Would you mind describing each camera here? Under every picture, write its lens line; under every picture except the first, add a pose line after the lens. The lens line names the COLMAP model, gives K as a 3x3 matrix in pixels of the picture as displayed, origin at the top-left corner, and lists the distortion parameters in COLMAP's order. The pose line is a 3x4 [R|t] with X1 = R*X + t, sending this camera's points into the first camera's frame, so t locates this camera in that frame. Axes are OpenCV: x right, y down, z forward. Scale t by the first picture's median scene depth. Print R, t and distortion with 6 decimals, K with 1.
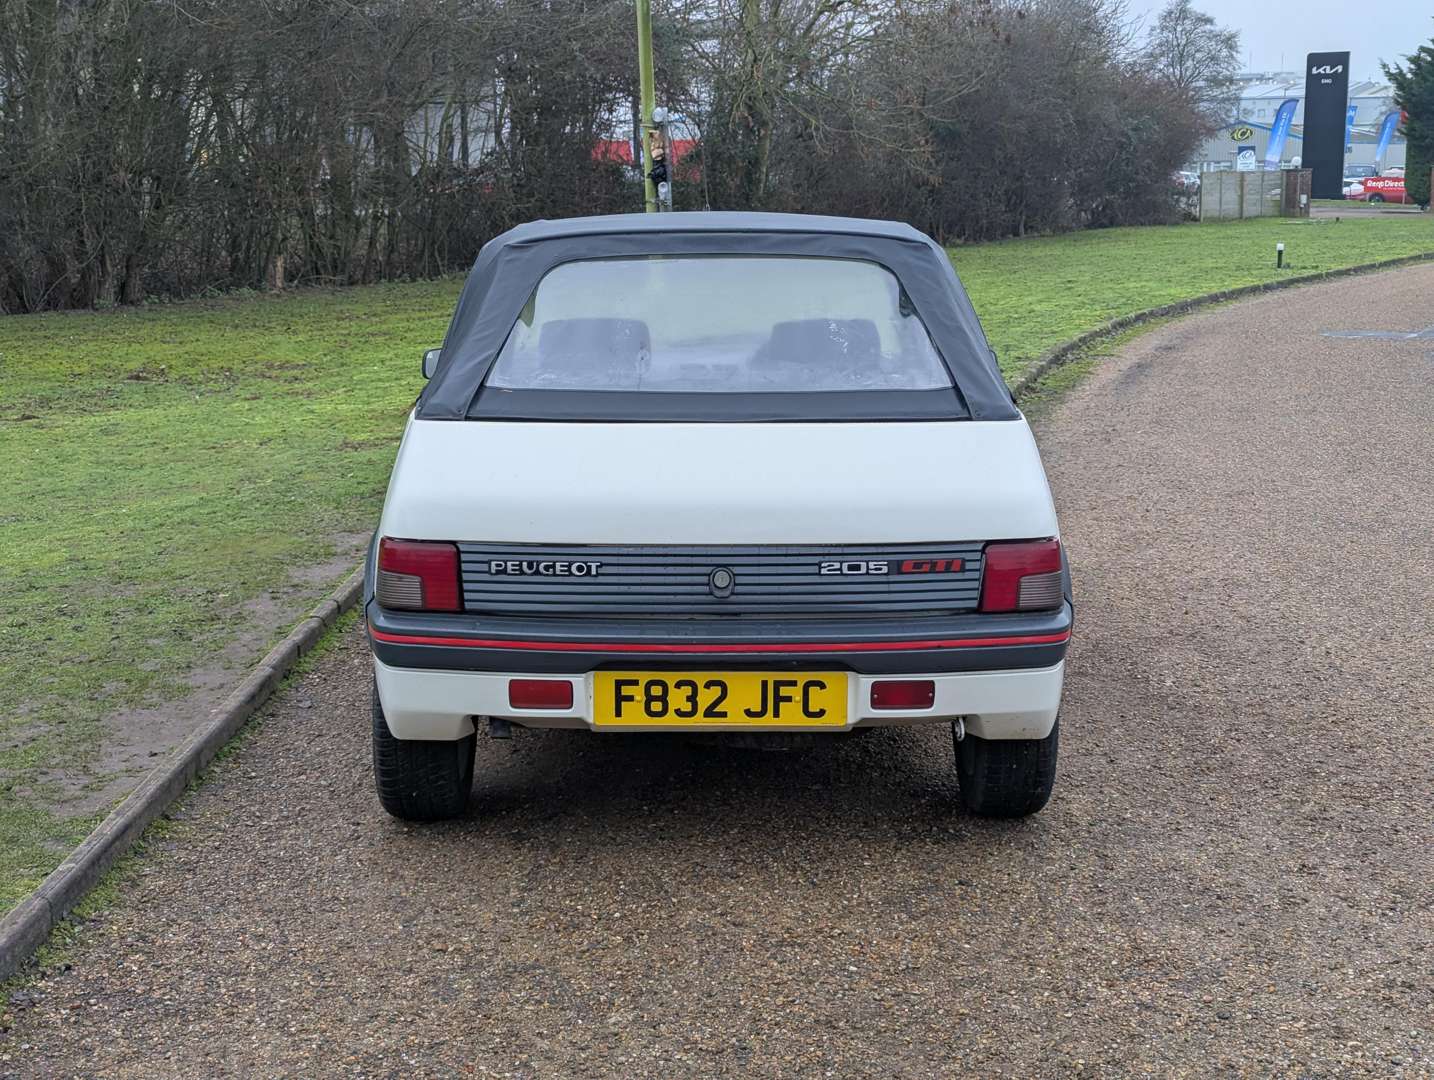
lens RADIAL K [[2036.7, 0, 720.1], [0, 2036.7, 506.3], [0, 0, 1]] dist [0.022969, 0.000000]
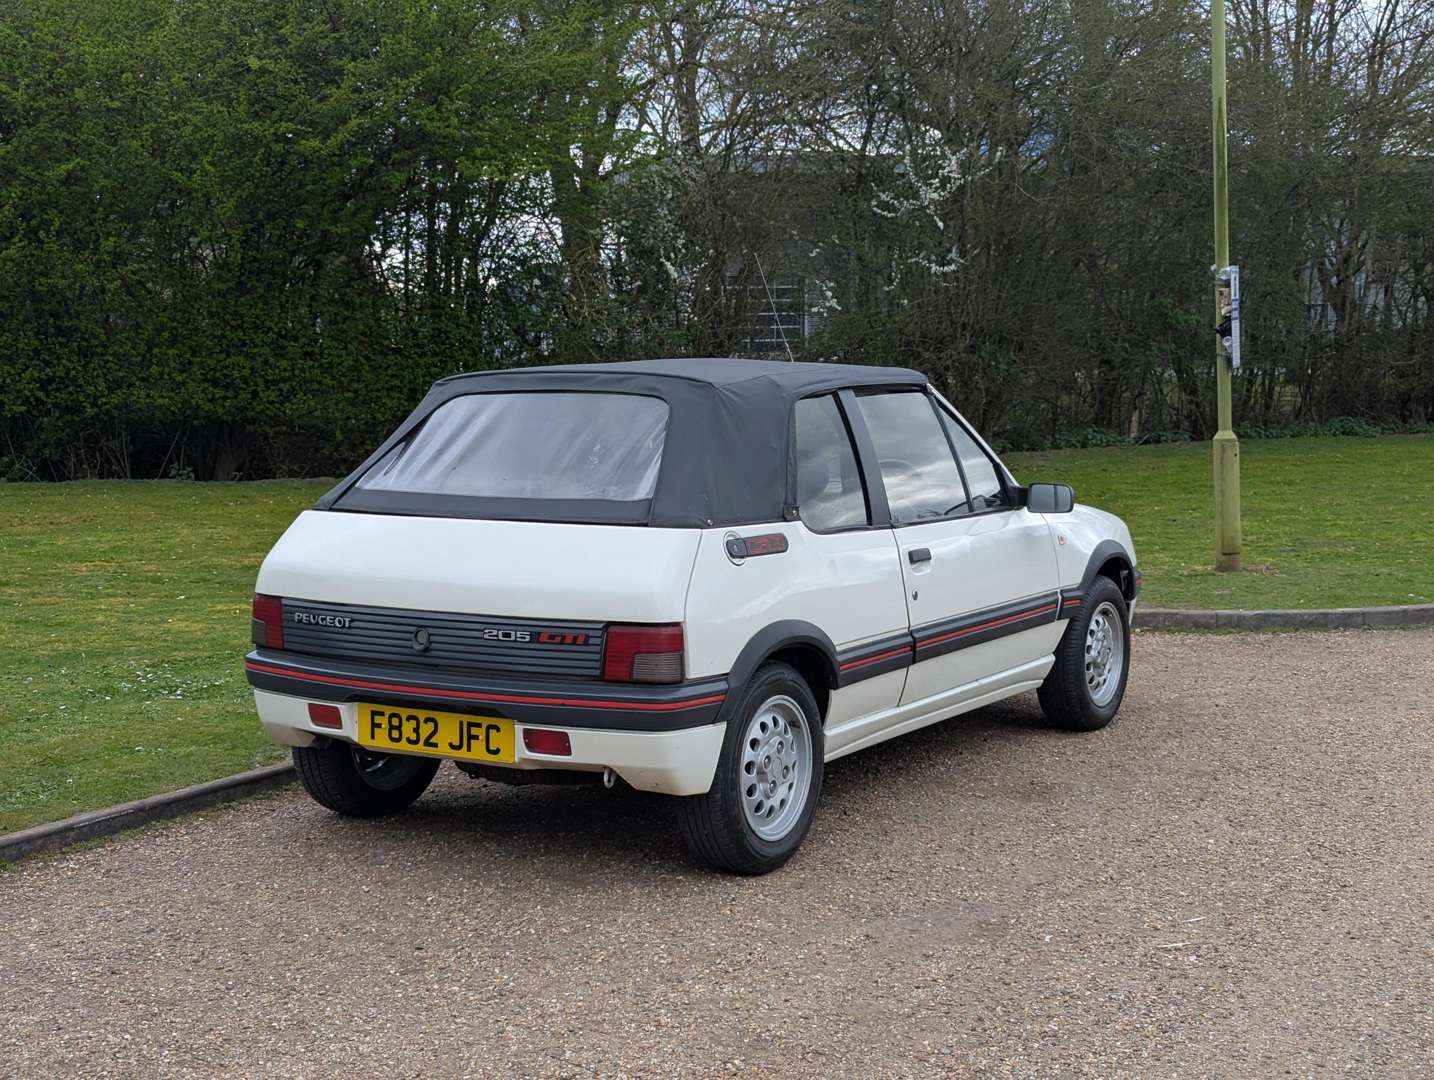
lens RADIAL K [[2036.7, 0, 727.4], [0, 2036.7, 536.1], [0, 0, 1]] dist [0.022969, 0.000000]
pose [[0.860387, 0.042147, -0.507895, 0.789901], [-0.074440, 0.996279, -0.043428, 0.012966], [0.504175, 0.075172, 0.860324, -0.020590]]
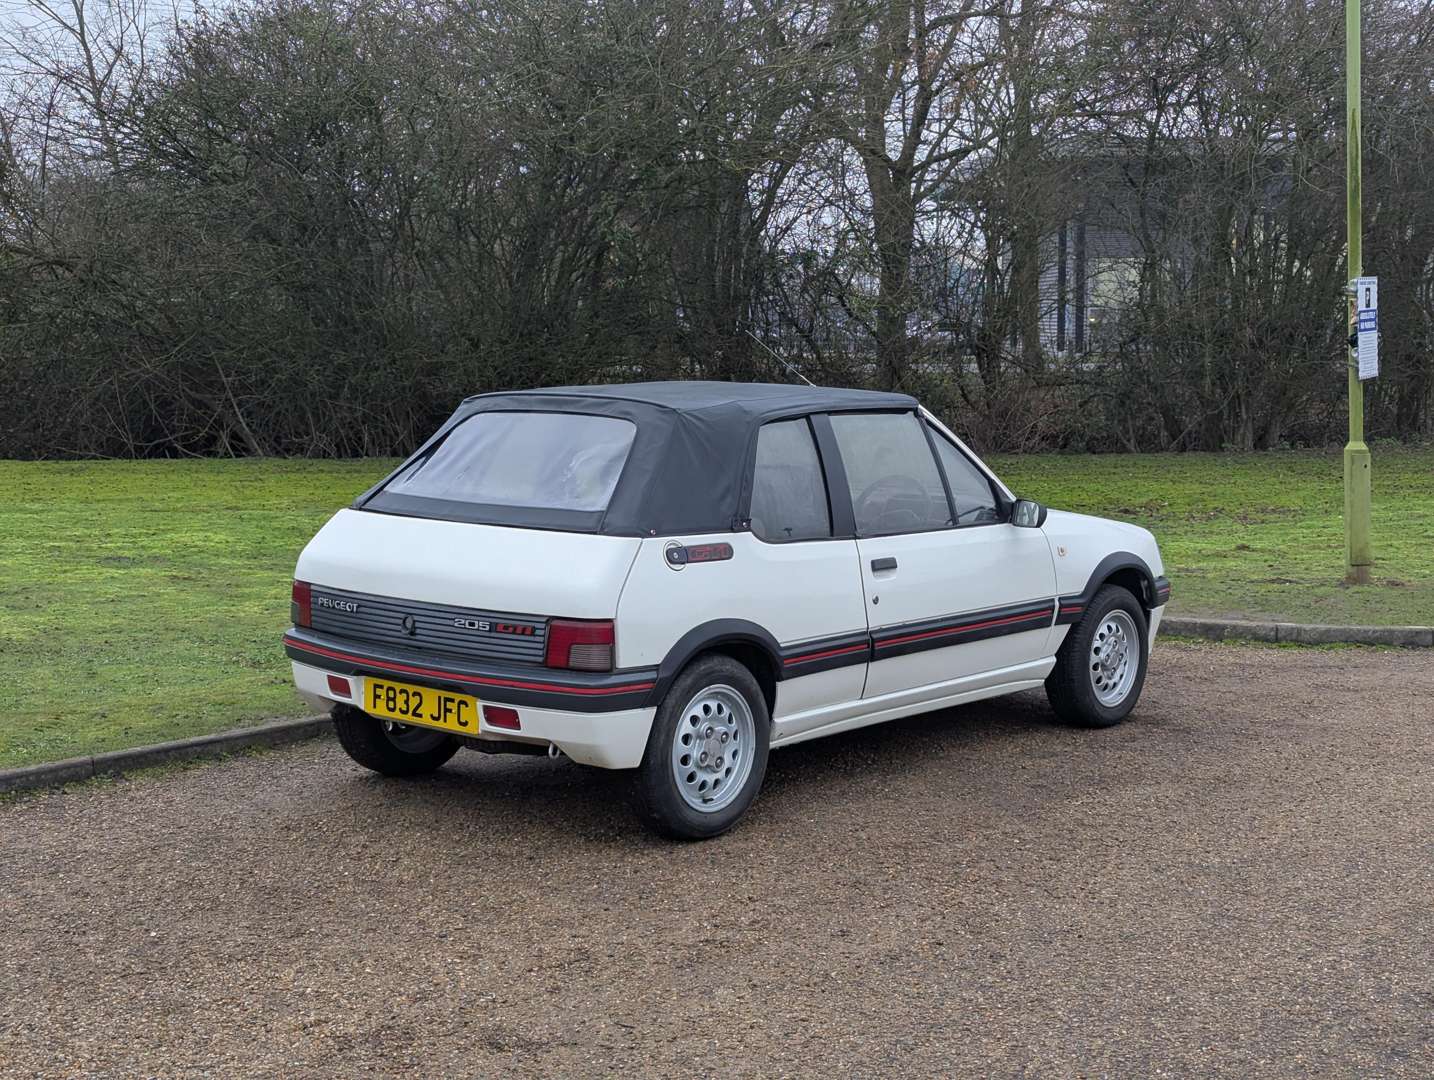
lens RADIAL K [[2036.7, 0, 735.3], [0, 2036.7, 477.4], [0, 0, 1]] dist [0.022969, 0.000000]
pose [[0.771183, 0.055312, -0.634206, 1.096514], [-0.109063, 0.992969, -0.046018, -0.027159], [0.627202, 0.104657, 0.771793, -0.026993]]
